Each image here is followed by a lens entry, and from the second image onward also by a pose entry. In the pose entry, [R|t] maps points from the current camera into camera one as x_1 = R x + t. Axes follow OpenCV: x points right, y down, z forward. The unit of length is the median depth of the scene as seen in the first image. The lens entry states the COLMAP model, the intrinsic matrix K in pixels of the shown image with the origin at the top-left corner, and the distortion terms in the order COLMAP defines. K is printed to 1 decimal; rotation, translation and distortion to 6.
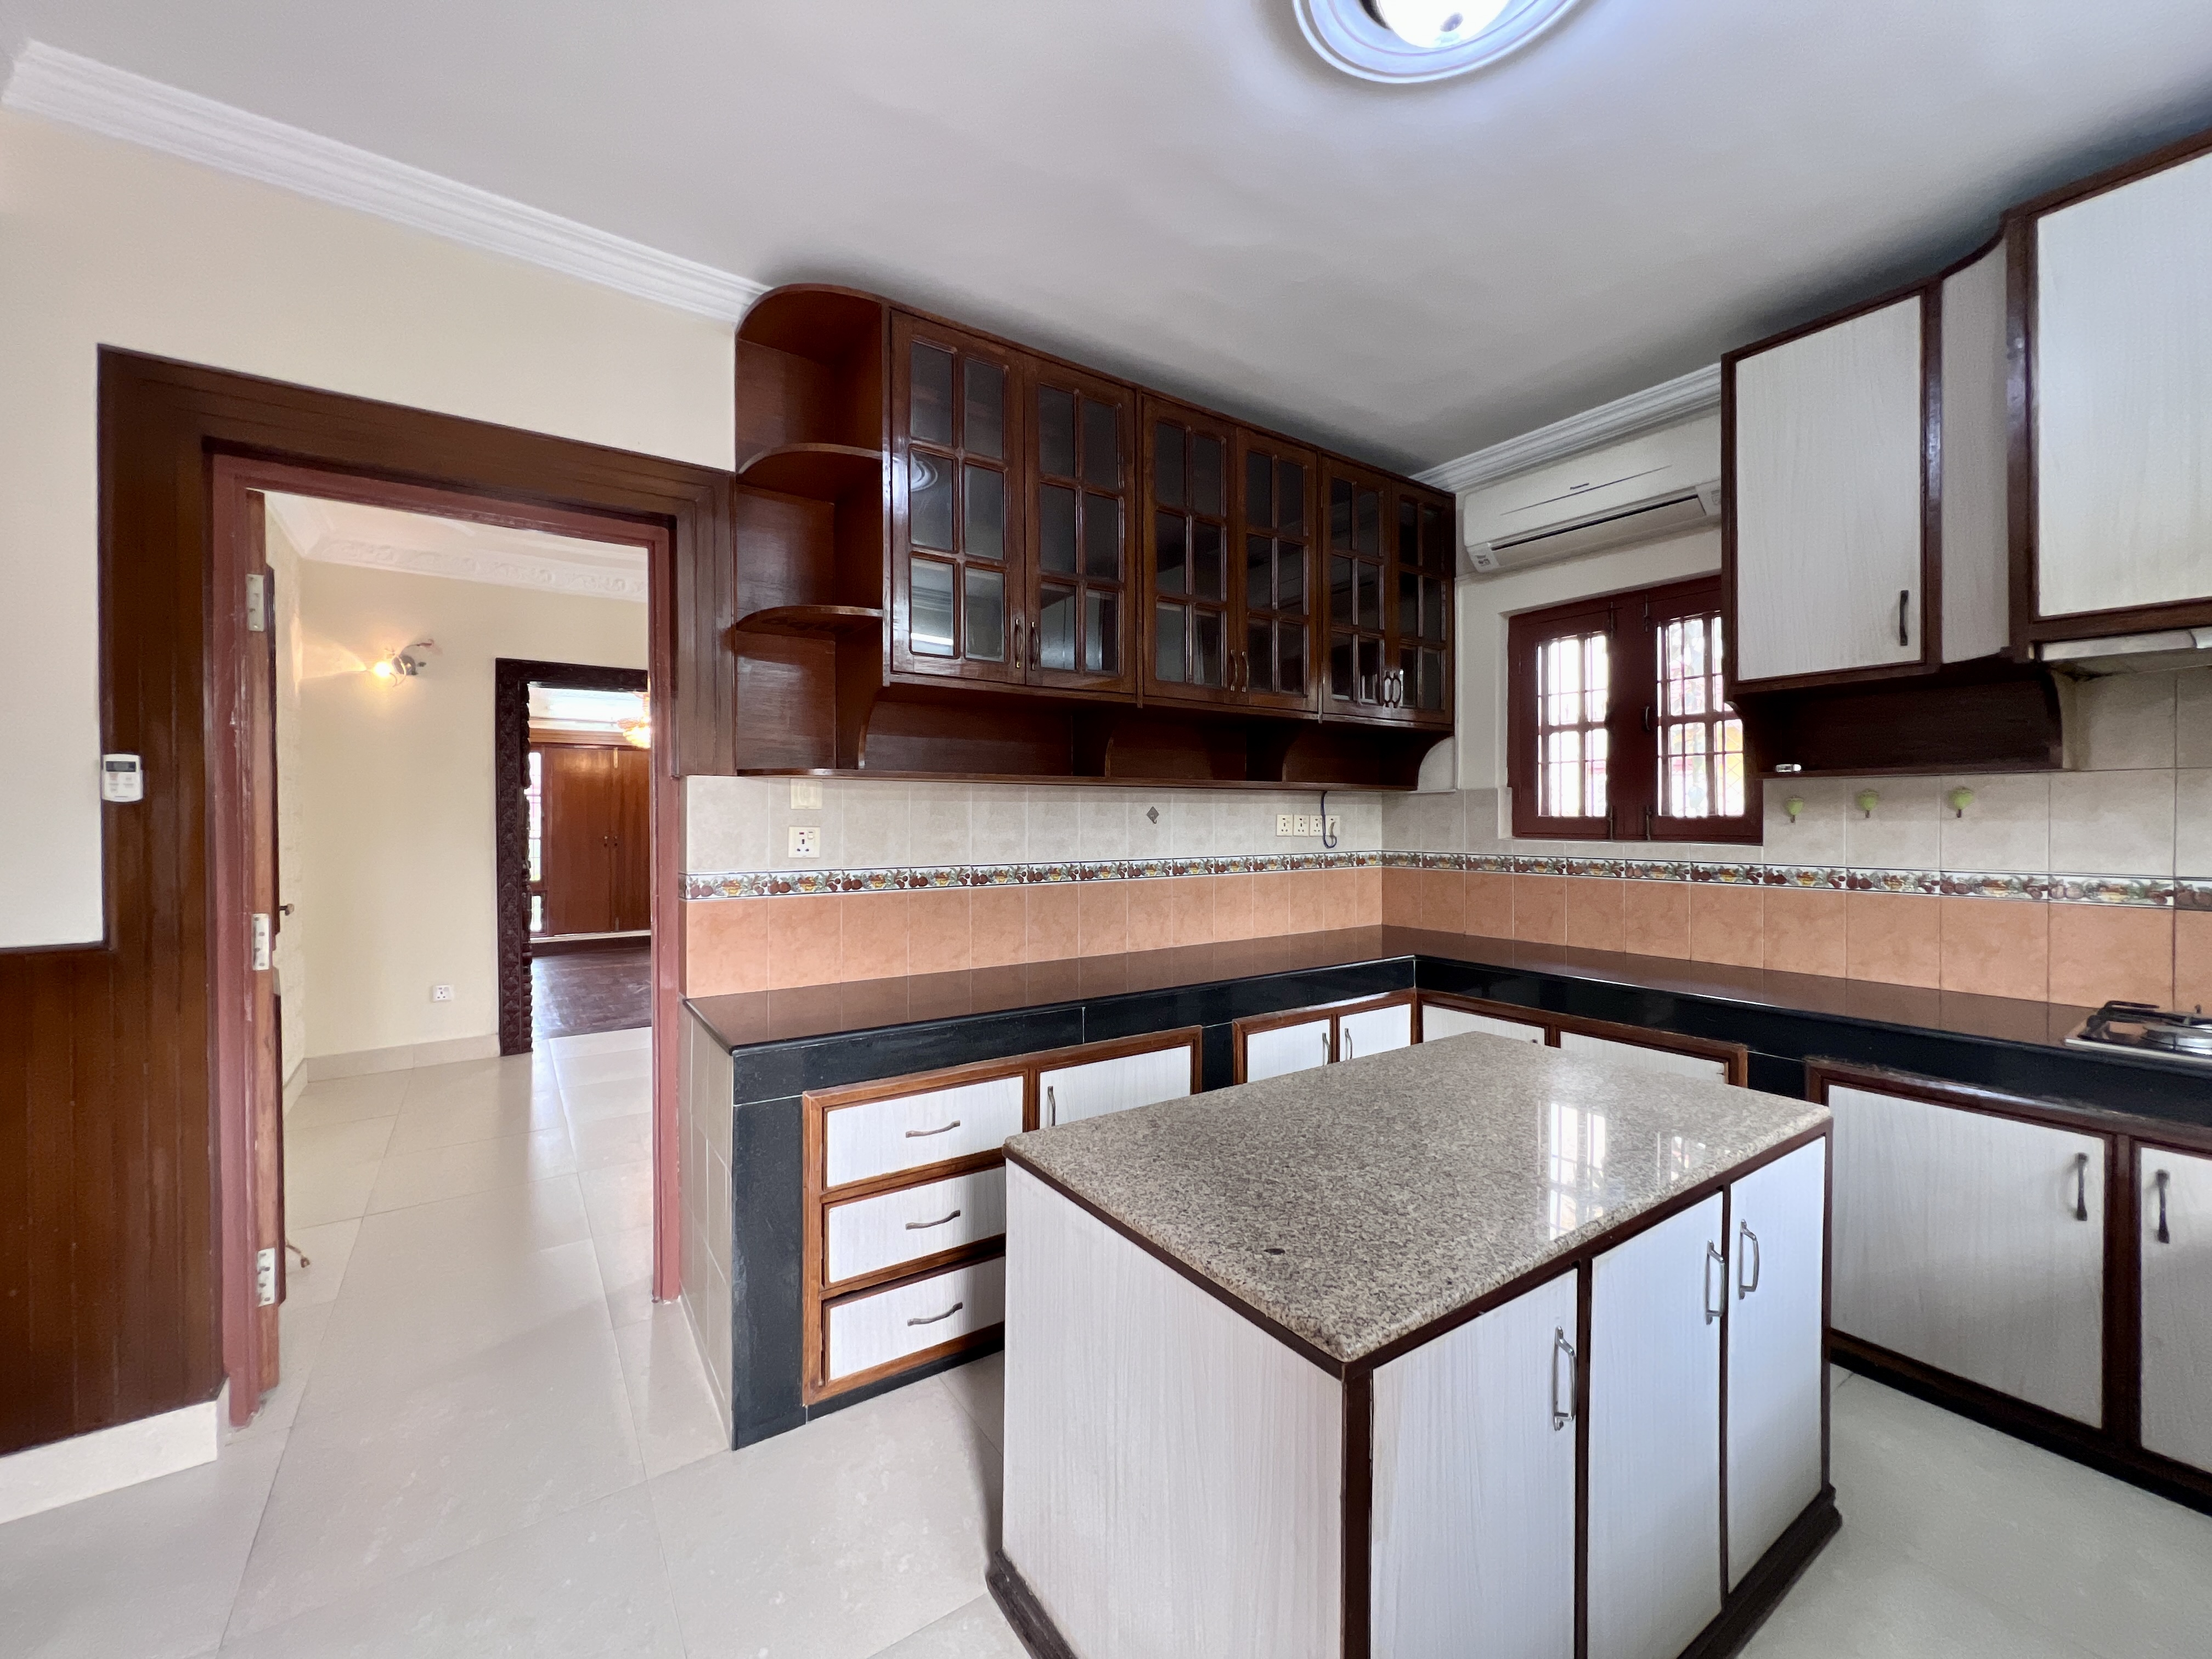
lens RADIAL K [[891.3, 0, 1098.6], [0, 891.3, 823.1], [0, 0, 1]] dist [-0.003725, 0.000473]
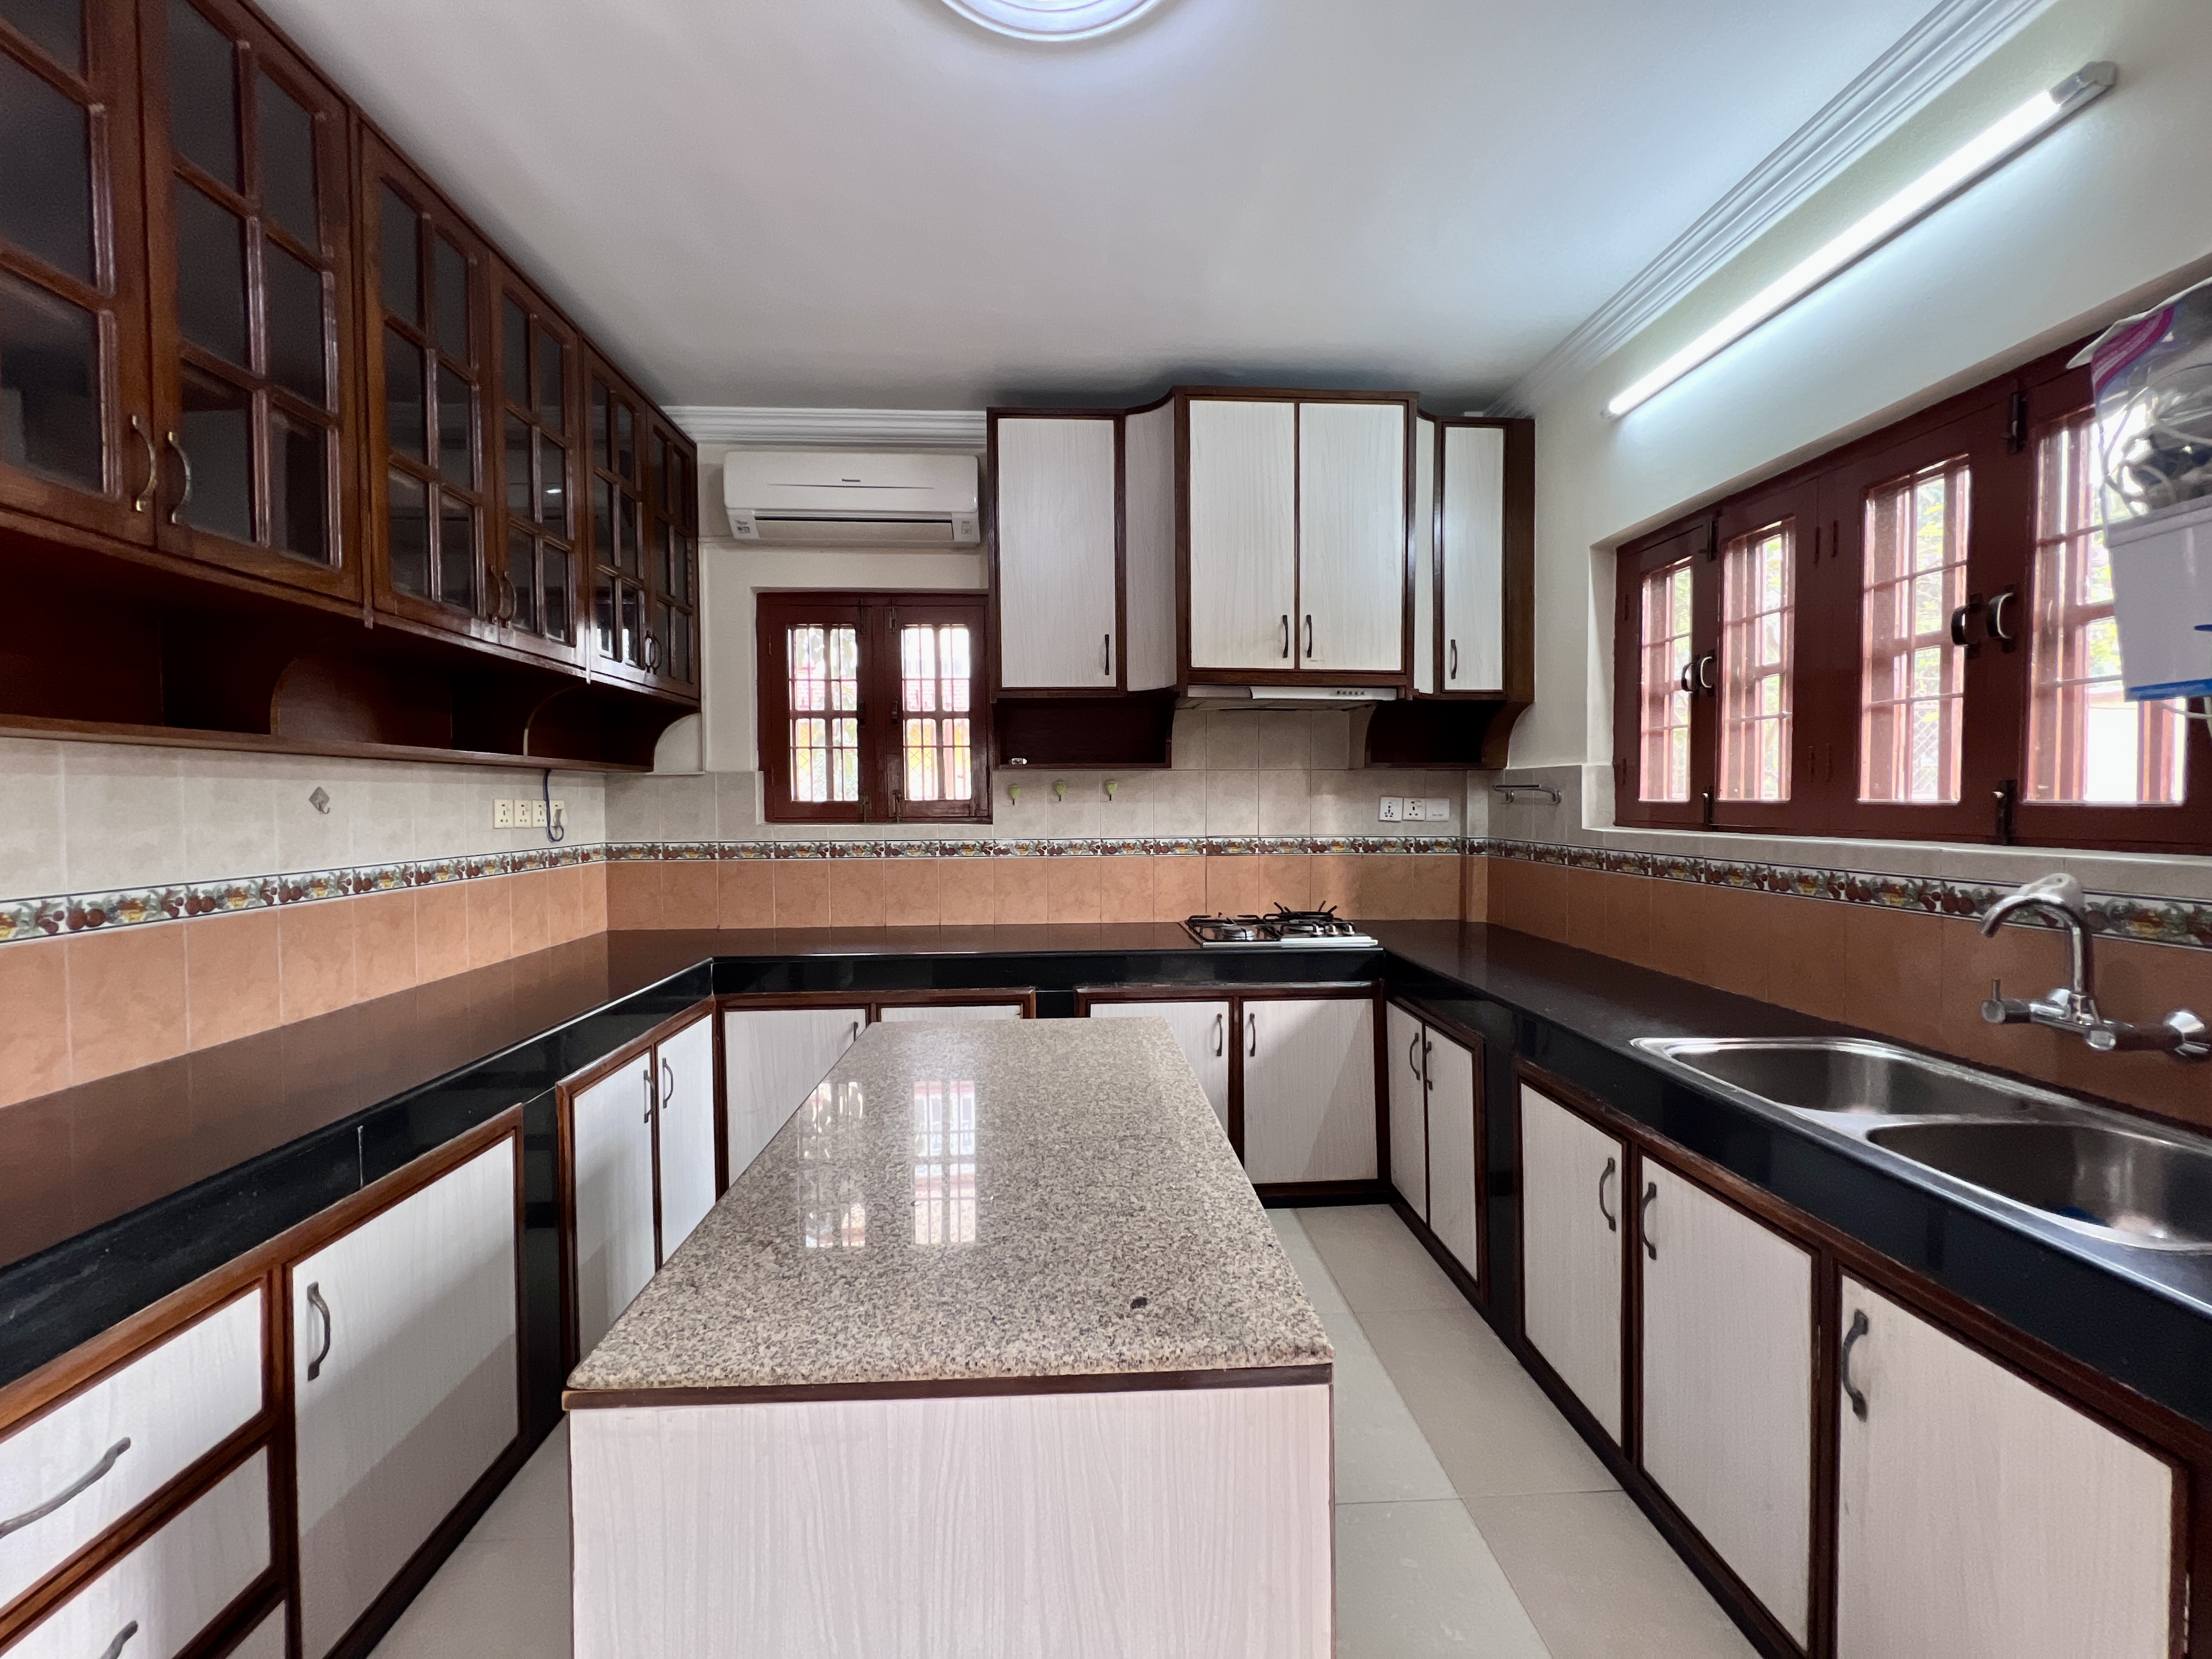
lens RADIAL K [[891.3, 0, 1101.4], [0, 891.3, 823.4], [0, 0, 1]] dist [-0.003725, 0.000473]
pose [[0.519517, -0.024257, 0.854116, -0.208900], [0.010903, 0.999704, 0.021759, -0.000457], [-0.854391, -0.001992, 0.519627, 0.224846]]
